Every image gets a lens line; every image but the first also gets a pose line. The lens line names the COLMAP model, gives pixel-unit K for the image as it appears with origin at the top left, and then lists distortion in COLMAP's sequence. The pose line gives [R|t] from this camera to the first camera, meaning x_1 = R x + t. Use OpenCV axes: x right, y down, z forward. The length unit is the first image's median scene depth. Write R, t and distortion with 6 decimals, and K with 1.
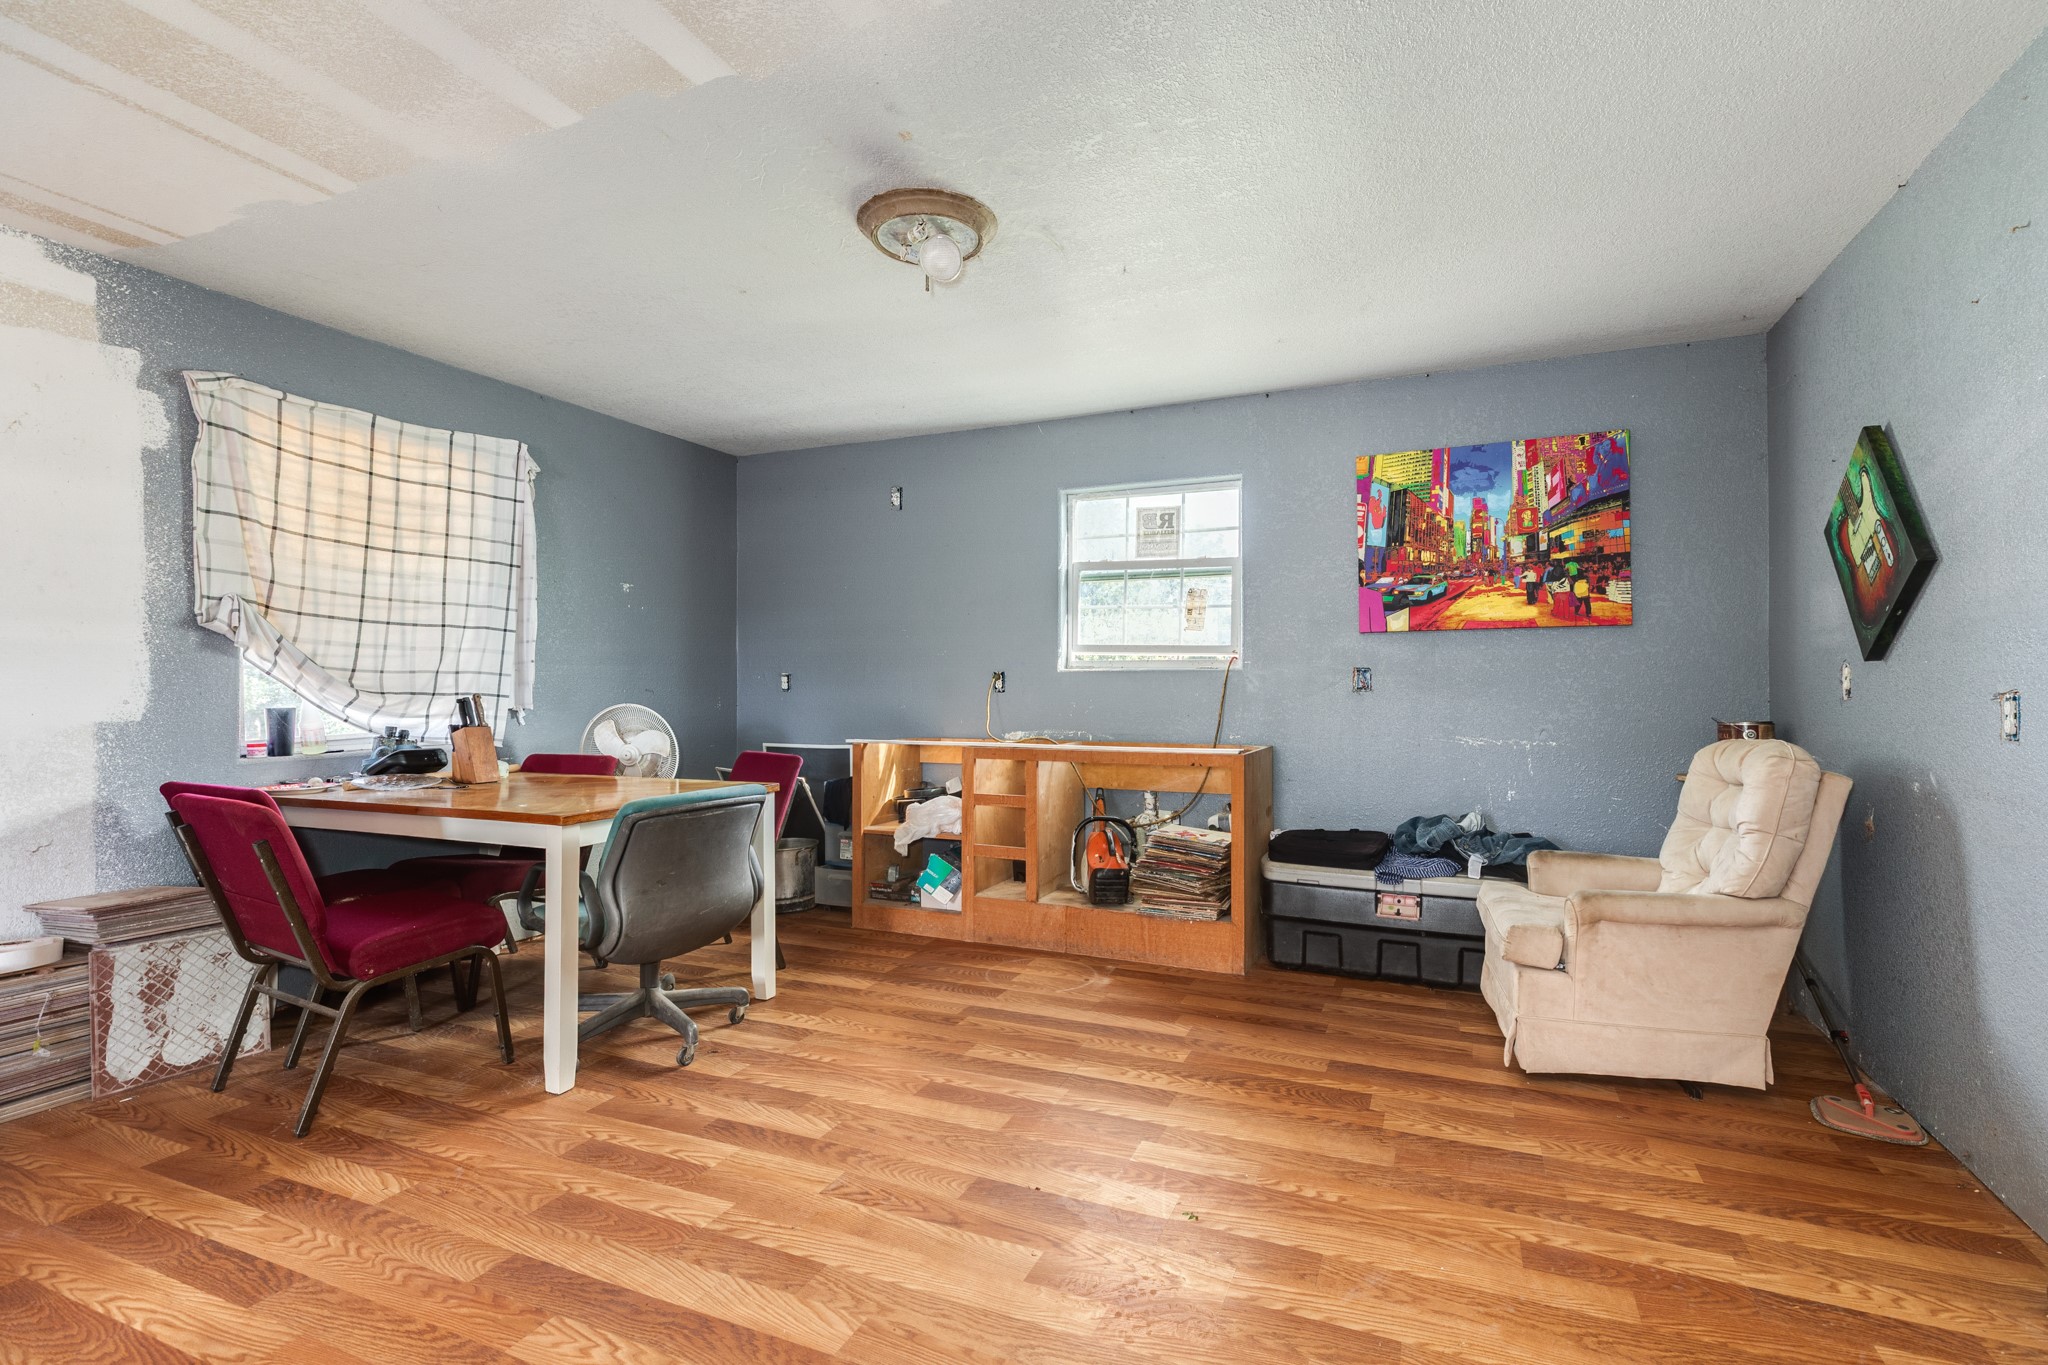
lens RADIAL K [[951.9, 0, 1033.8], [0, 951.9, 682.2], [0, 0, 1]] dist [-0.002462, -0.000053]
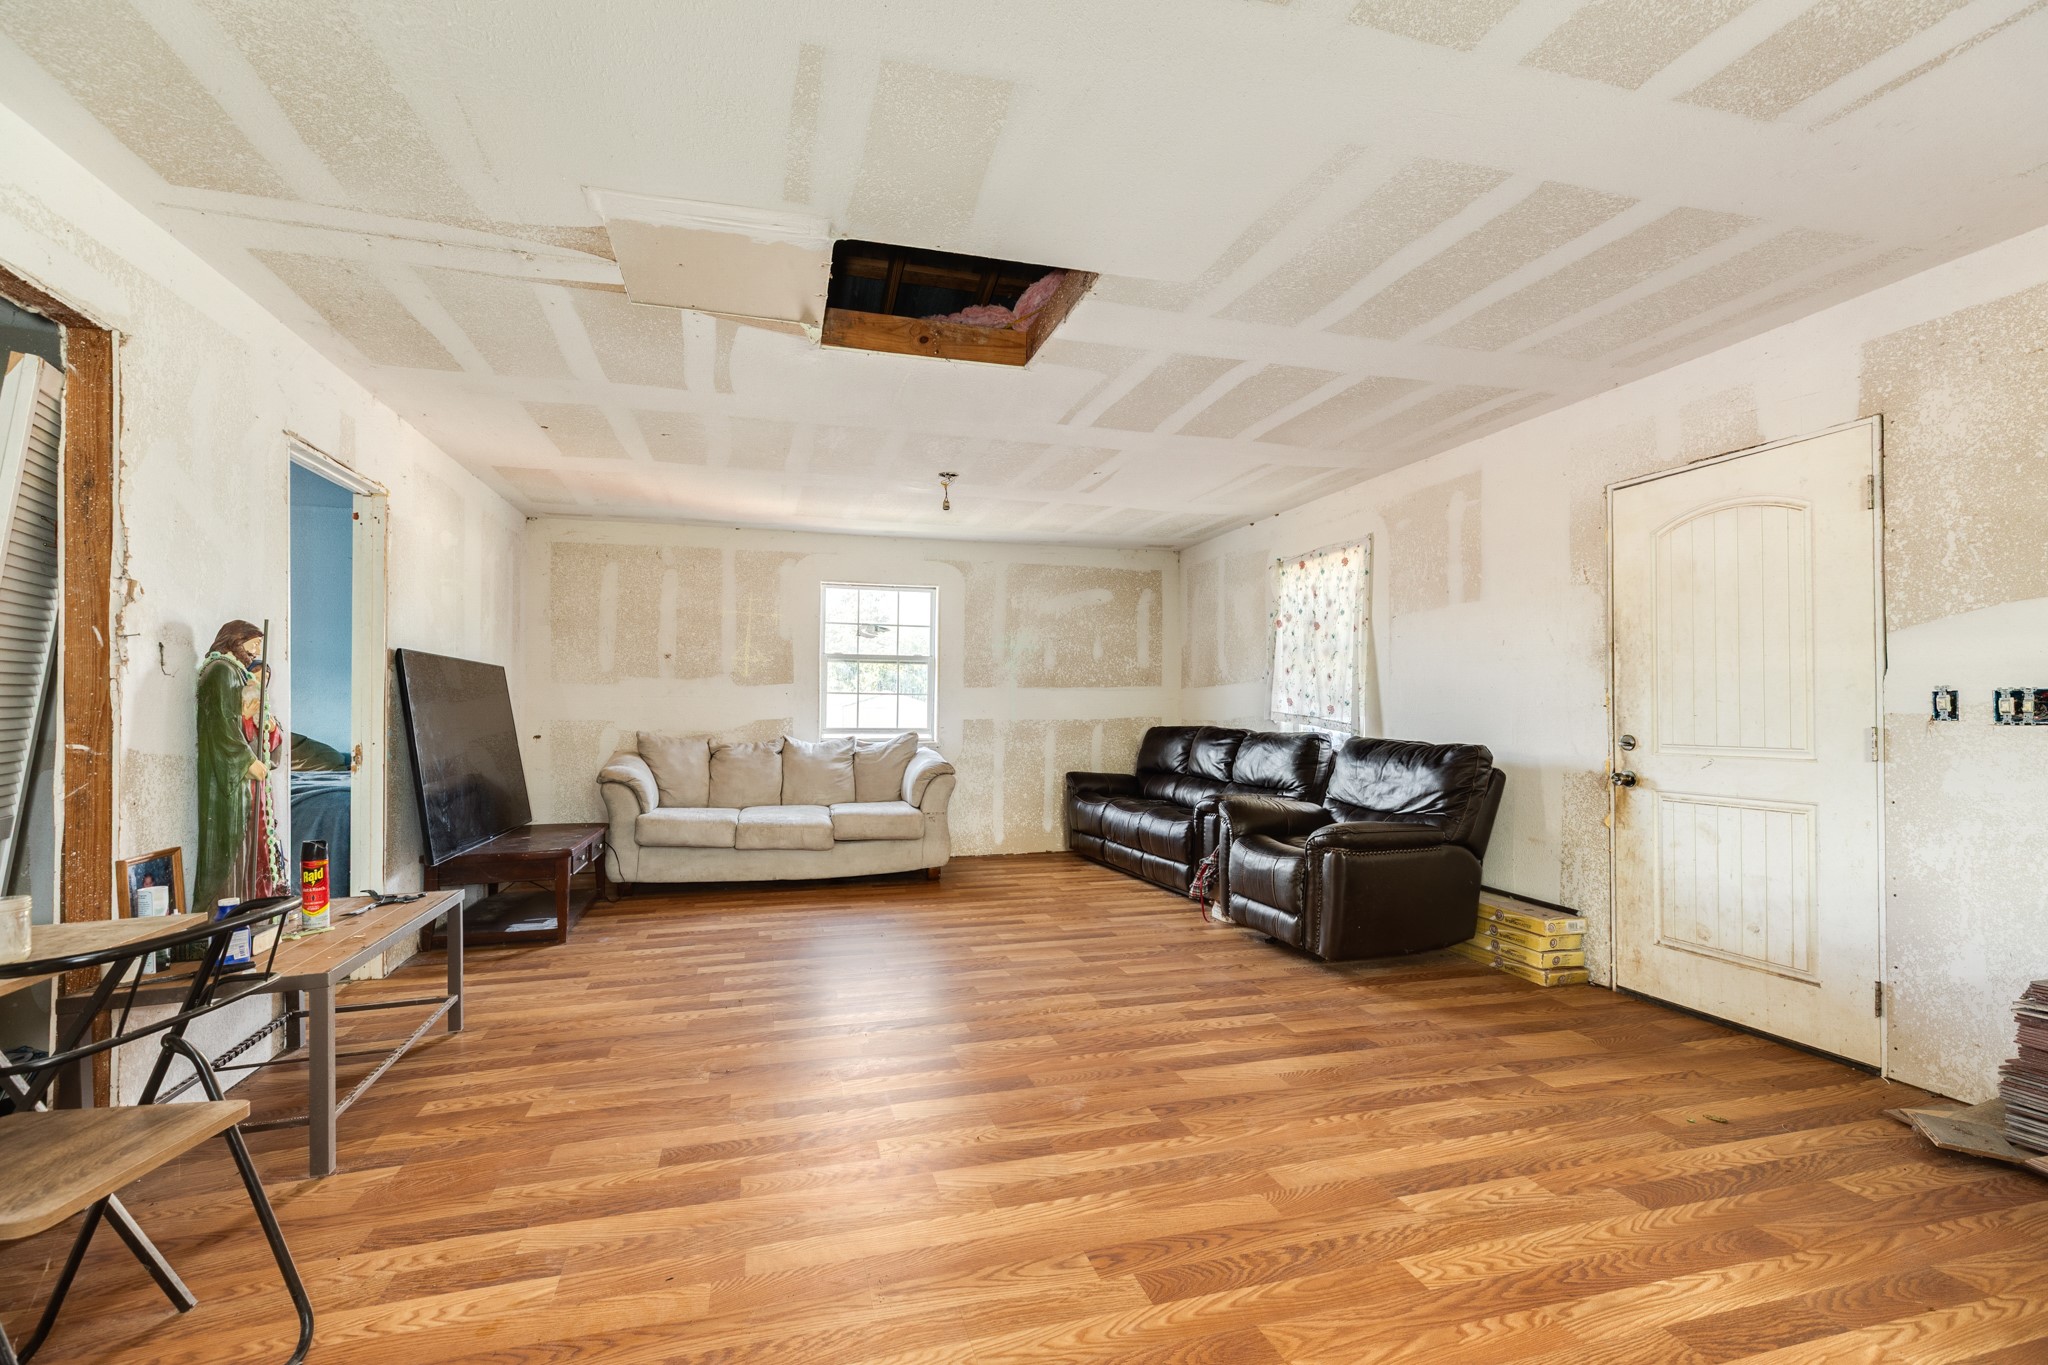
lens RADIAL K [[910.7, 0, 1015.4], [0, 910.7, 699.3], [0, 0, 1]] dist [0.003650, 0.000925]
pose [[-0.786276, -0.003335, -0.617866, 0.138424], [0.005751, 0.999903, -0.012716, 0.001507], [0.617849, -0.013552, -0.786180, 0.600932]]
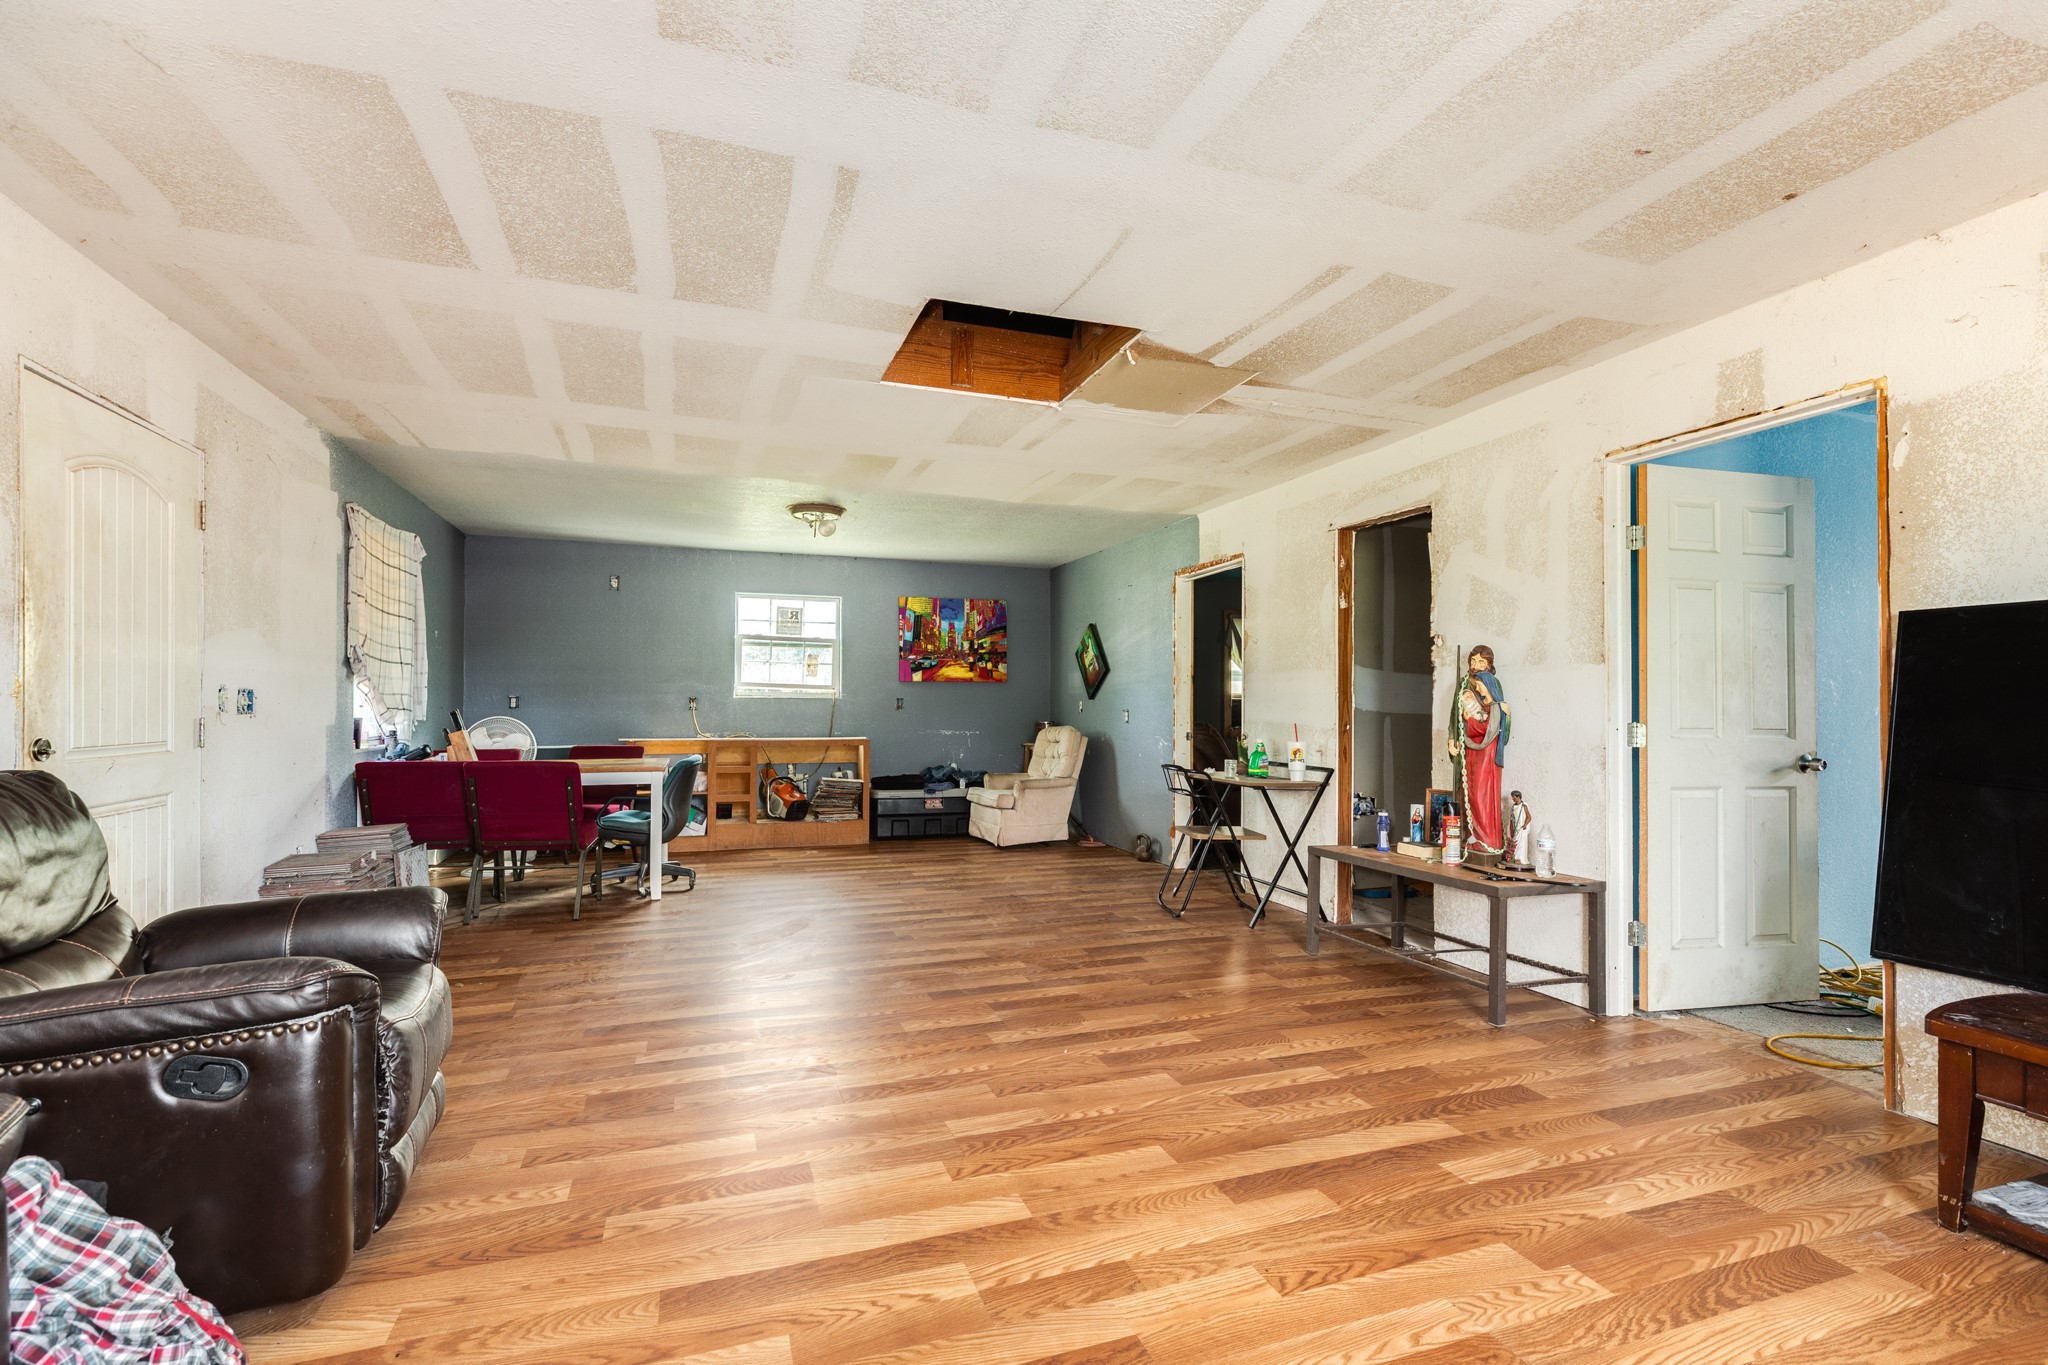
lens RADIAL K [[910.7, 0, 1013.9], [0, 910.7, 700.1], [0, 0, 1]] dist [0.003650, 0.000925]
pose [[0.742906, 0.011251, 0.669301, -0.867061], [-0.008512, 0.999937, -0.007361, 0.001441], [-0.669341, -0.000228, 0.742955, -0.694490]]
